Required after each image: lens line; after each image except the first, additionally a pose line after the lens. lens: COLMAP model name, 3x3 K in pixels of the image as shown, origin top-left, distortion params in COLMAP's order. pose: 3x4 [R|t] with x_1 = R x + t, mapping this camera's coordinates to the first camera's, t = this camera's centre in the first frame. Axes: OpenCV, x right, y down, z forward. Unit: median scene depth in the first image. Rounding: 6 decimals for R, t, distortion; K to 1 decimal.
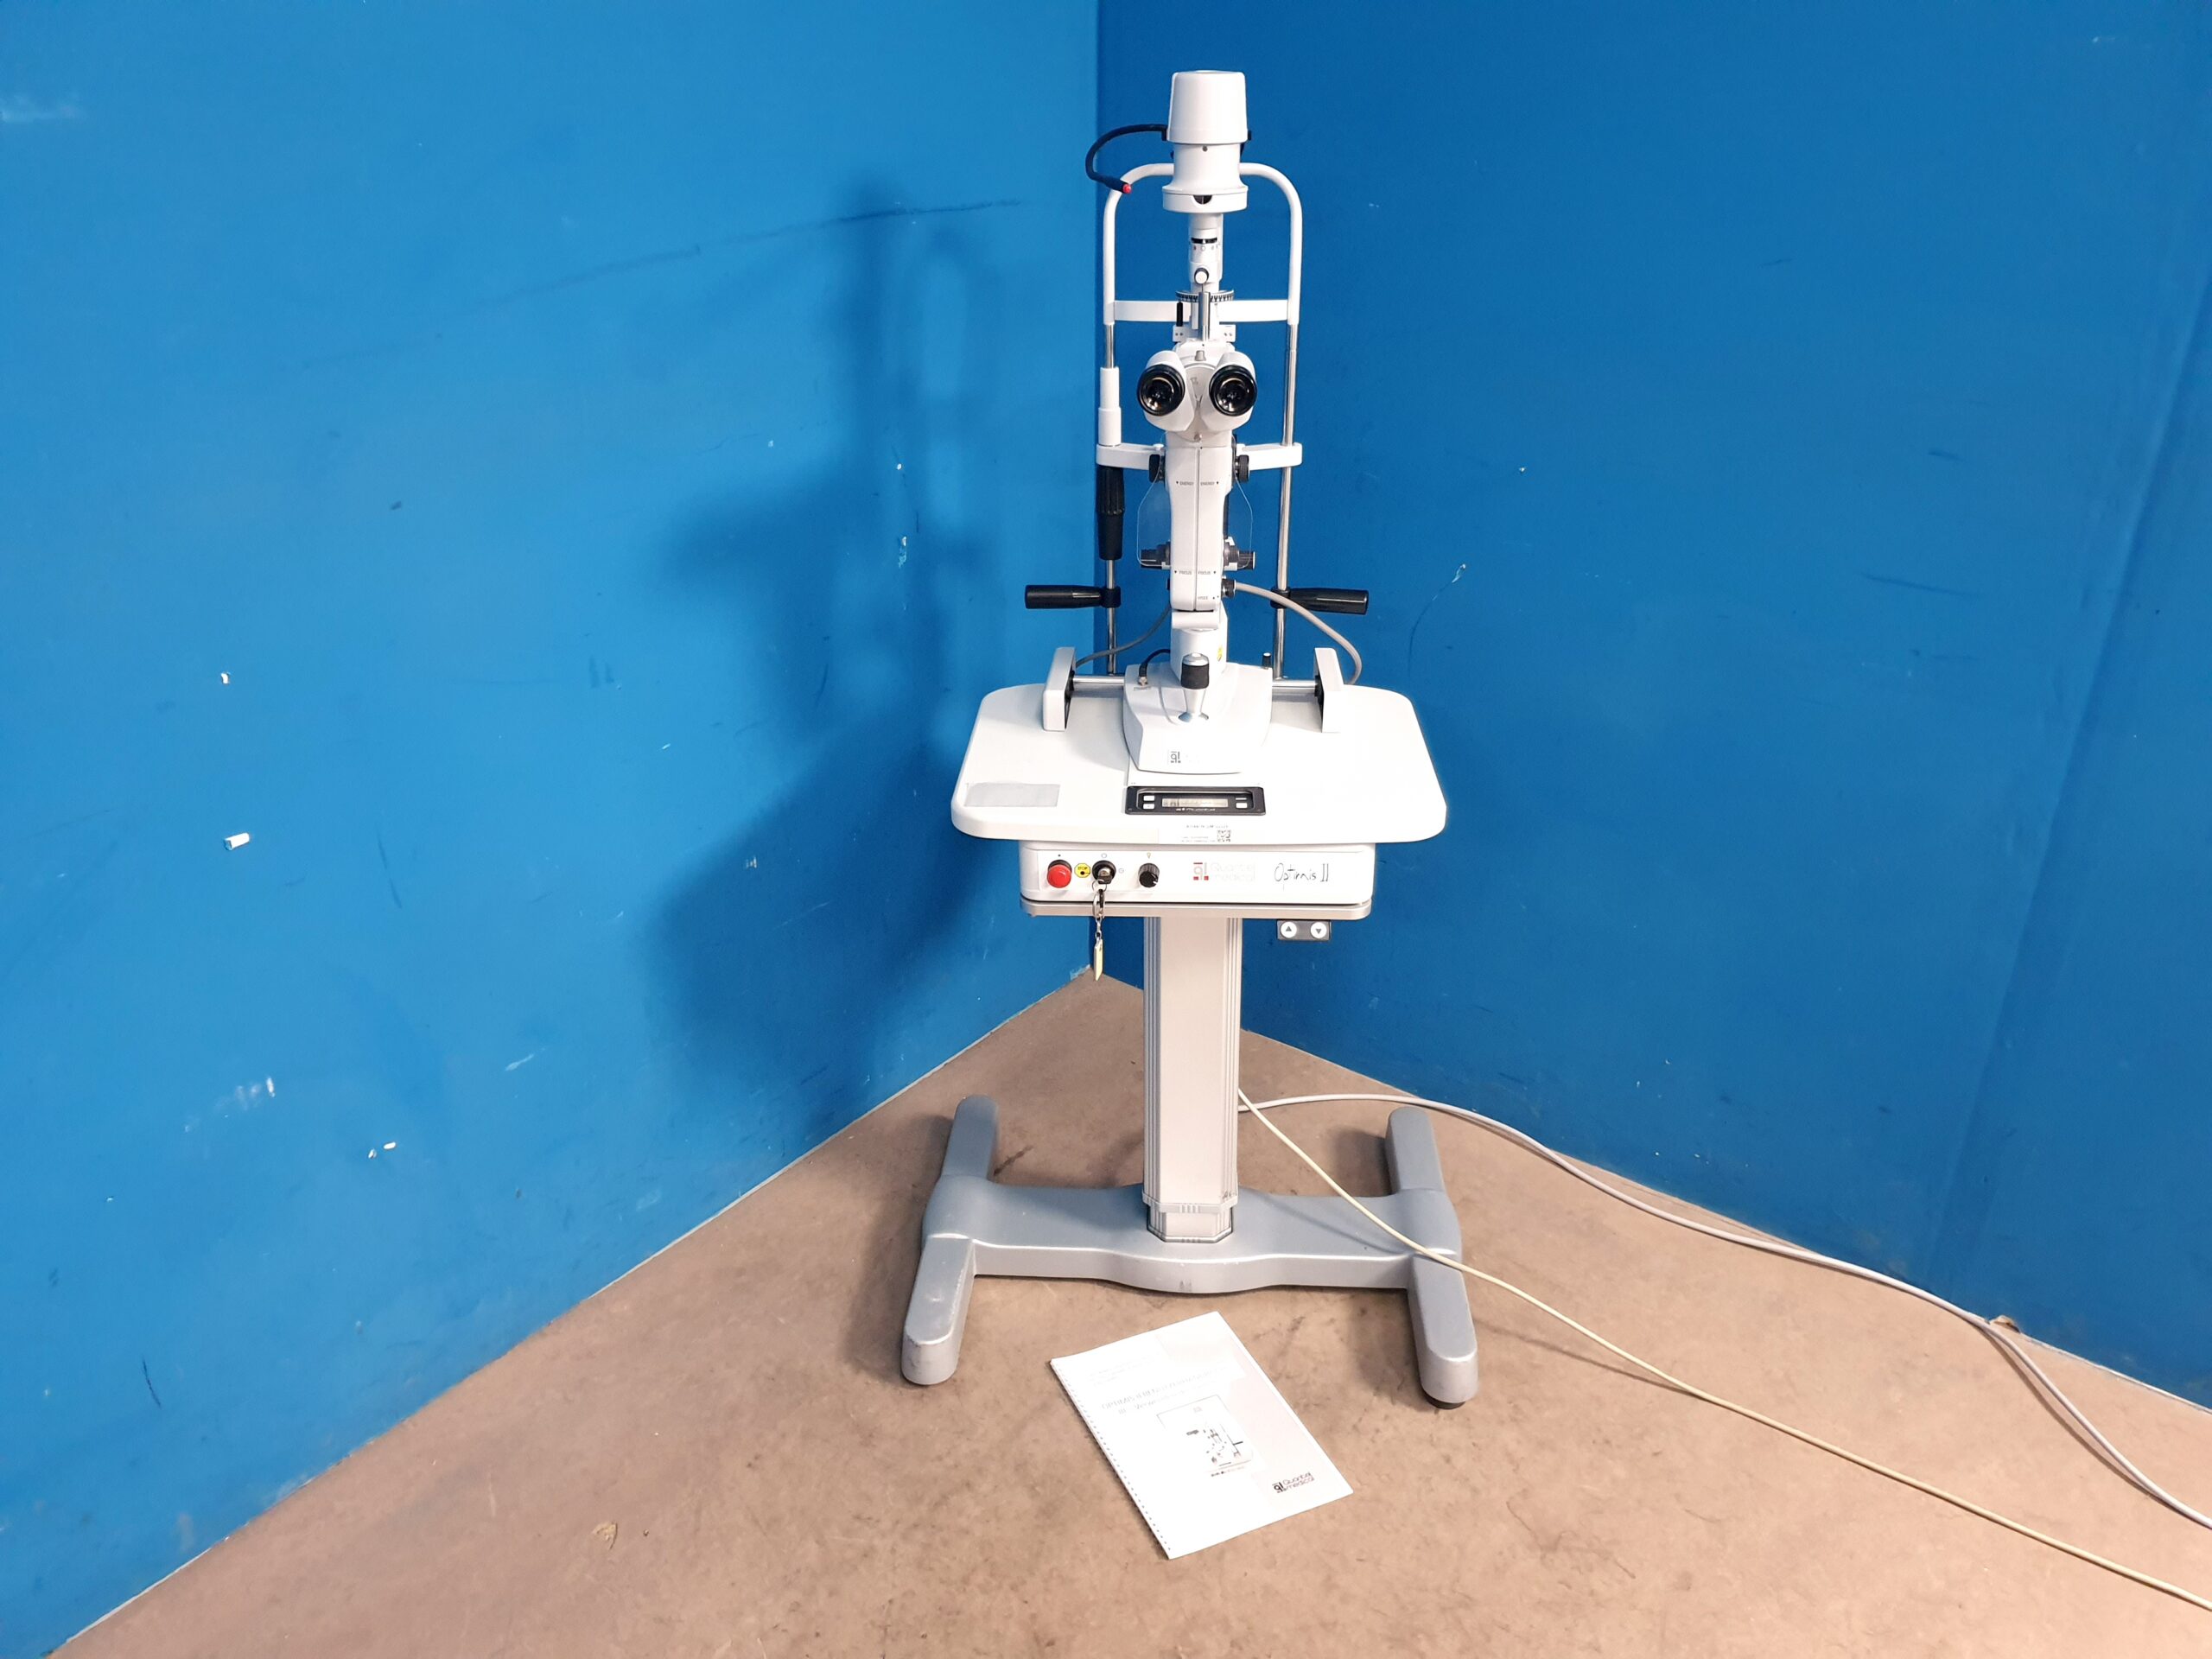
lens RADIAL K [[1757.9, 0, 1106.0], [0, 1757.9, 829.5], [0, 0, 1]] dist [-0.013527, 0.072594]
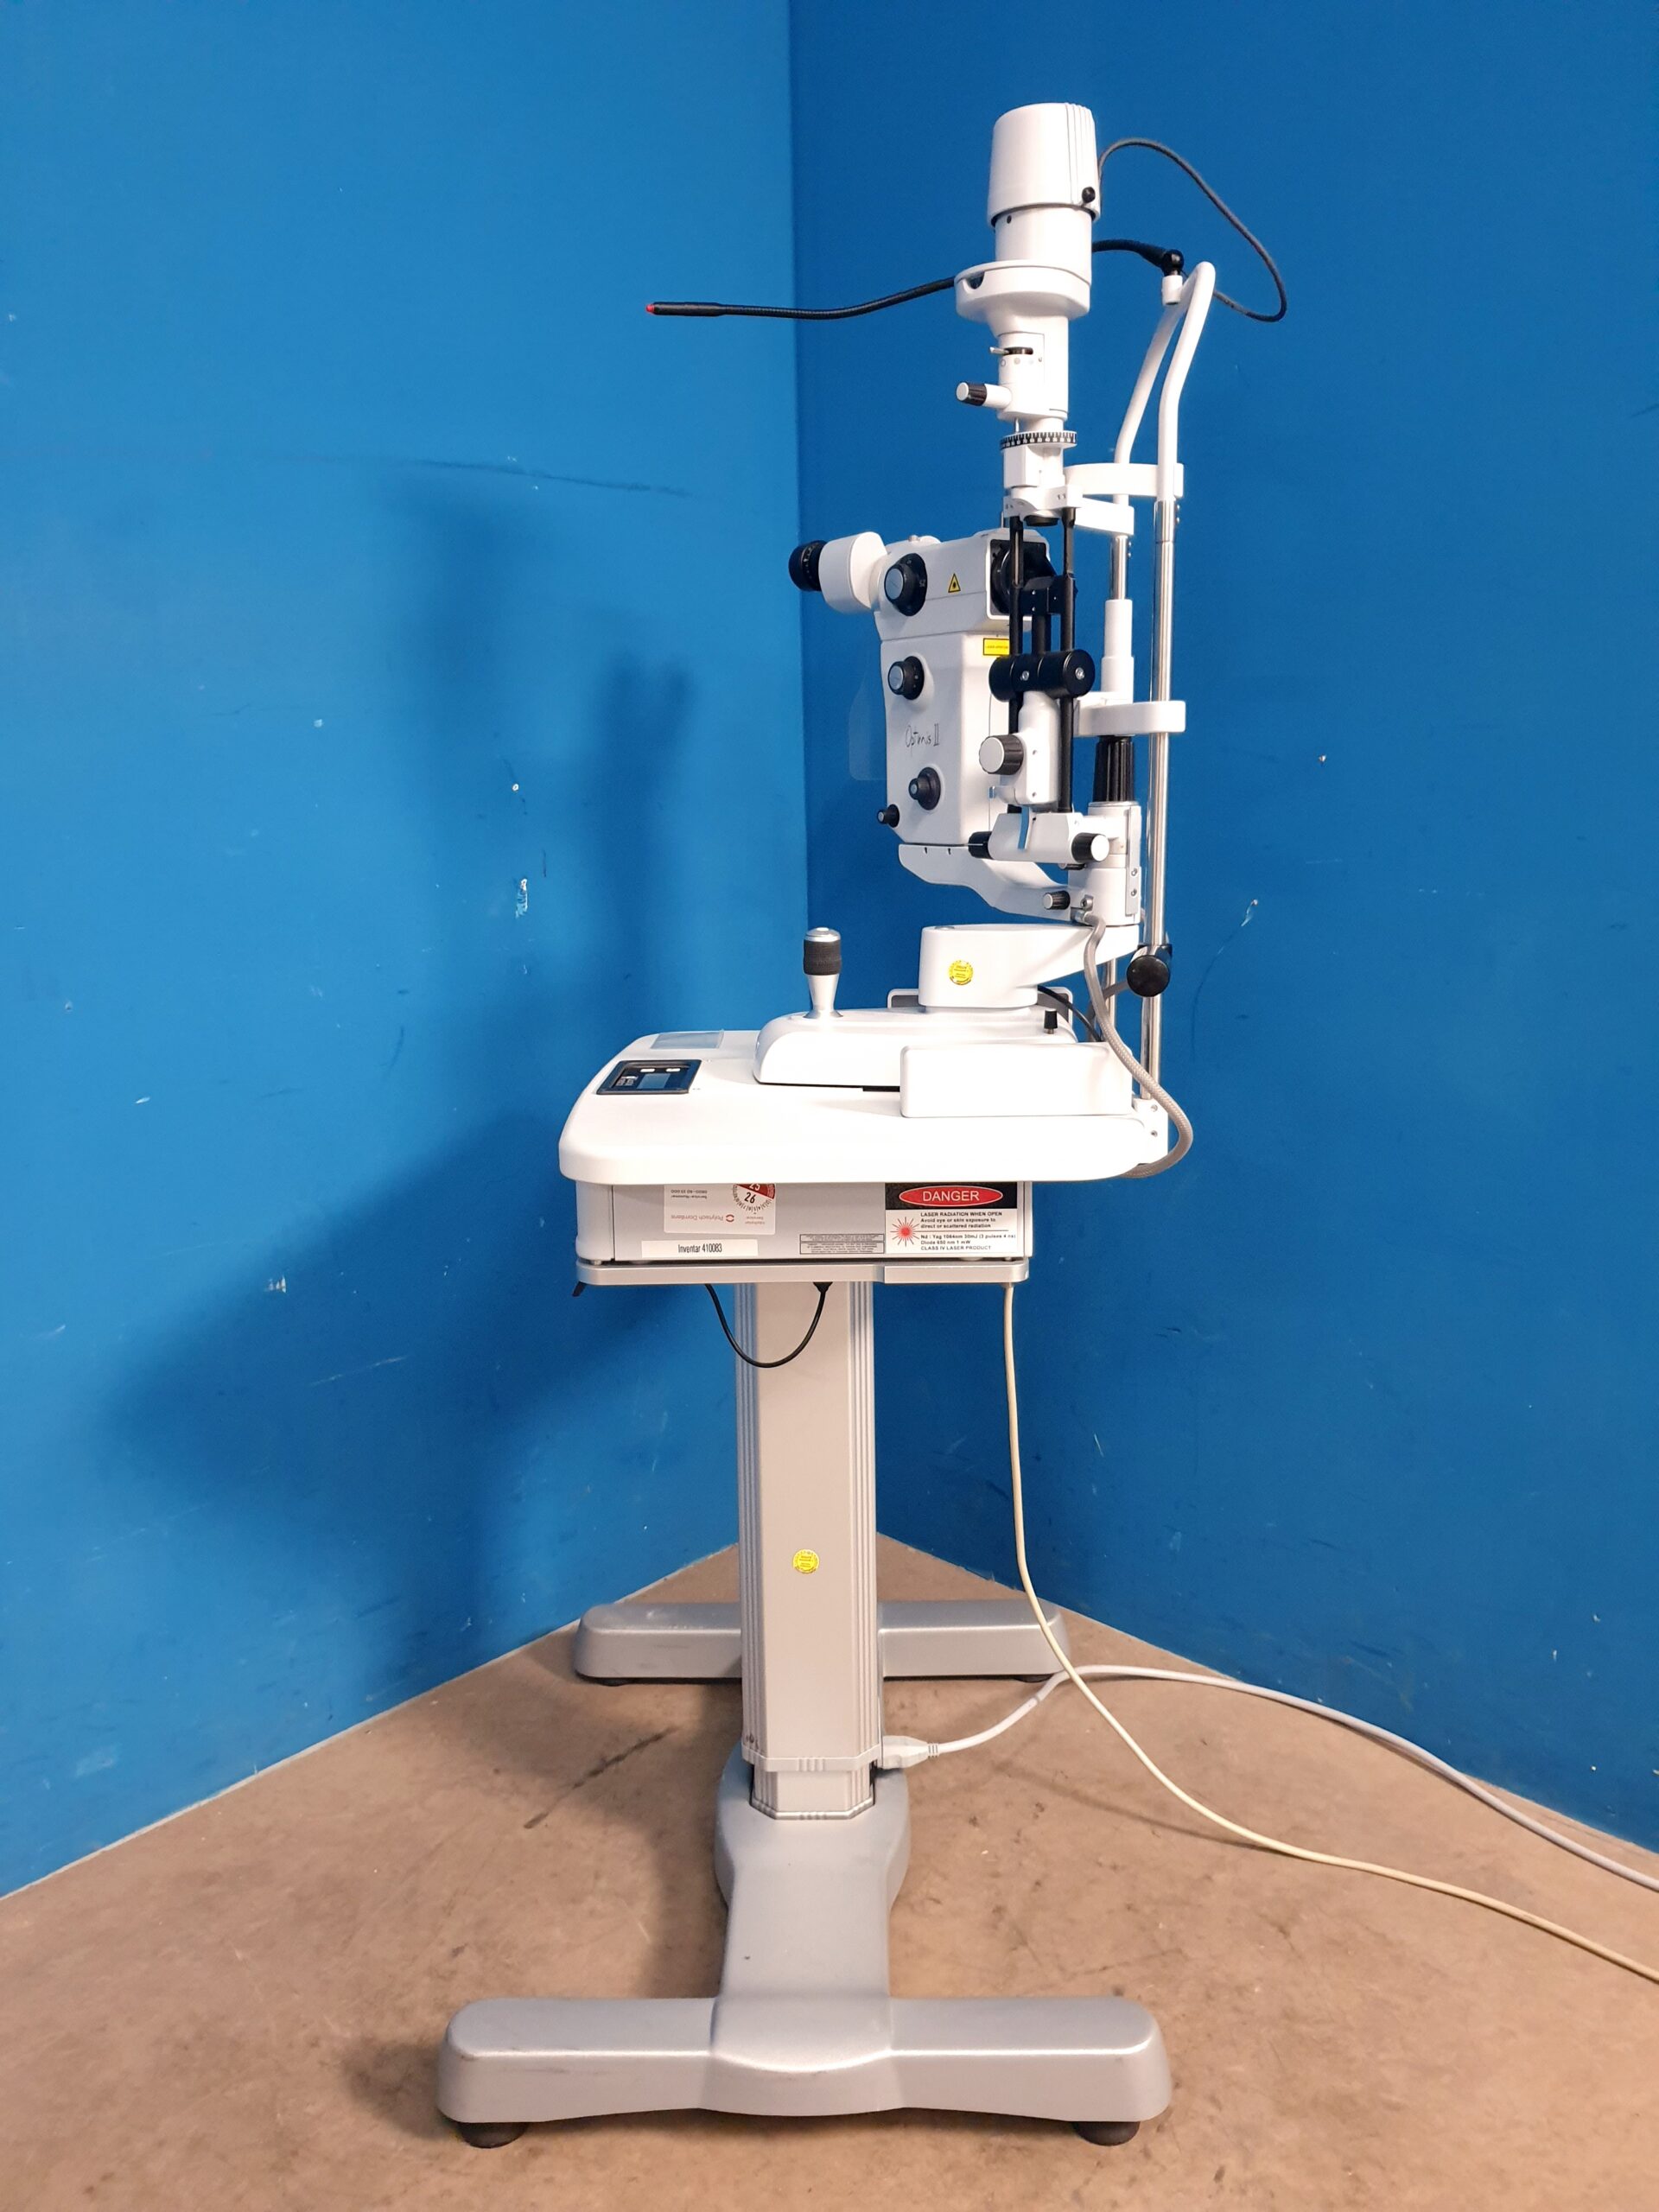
lens RADIAL K [[1748.2, 0, 834.2], [0, 1748.2, 1079.8], [0, 0, 1]] dist [0.020114, 0.004414]
pose [[0.992764, -0.001591, -0.120075, 0.139380], [-0.026538, 0.972284, -0.232292, 0.118716], [0.117117, 0.233798, 0.965206, 0.338281]]
